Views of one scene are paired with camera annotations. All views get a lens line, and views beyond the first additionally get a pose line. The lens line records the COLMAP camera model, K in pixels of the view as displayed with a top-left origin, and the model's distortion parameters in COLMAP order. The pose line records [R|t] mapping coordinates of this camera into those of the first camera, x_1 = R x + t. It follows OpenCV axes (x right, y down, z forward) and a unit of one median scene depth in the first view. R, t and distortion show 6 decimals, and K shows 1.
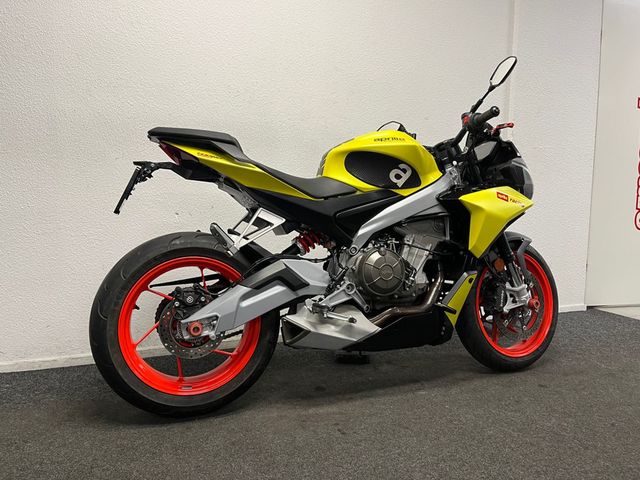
lens RADIAL K [[500.7, 0, 320.0], [0, 500.7, 240.0], [0, 0, 1]] dist [0.000759, -0.000408]
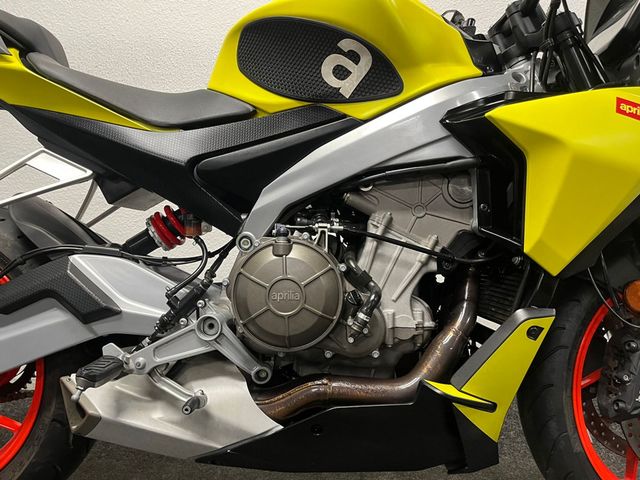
lens RADIAL K [[490.8, 0, 320.0], [0, 490.8, 240.0], [0, 0, 1]] dist [0.000024, -0.002343]
pose [[0.929329, 0.035514, -0.367542, 0.296570], [-0.033710, 0.999367, 0.011329, 0.010632], [0.367712, 0.001862, 0.929938, 0.607997]]
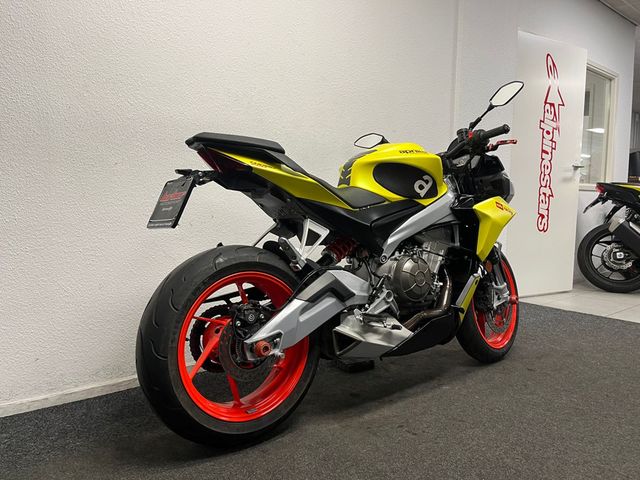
lens RADIAL K [[490.8, 0, 320.0], [0, 490.8, 240.0], [0, 0, 1]] dist [0.000024, -0.002343]
pose [[0.959210, -0.023574, 0.281709, -0.341793], [0.024684, 0.999695, -0.000393, -0.020529], [-0.281613, 0.007331, 0.959500, 0.069734]]
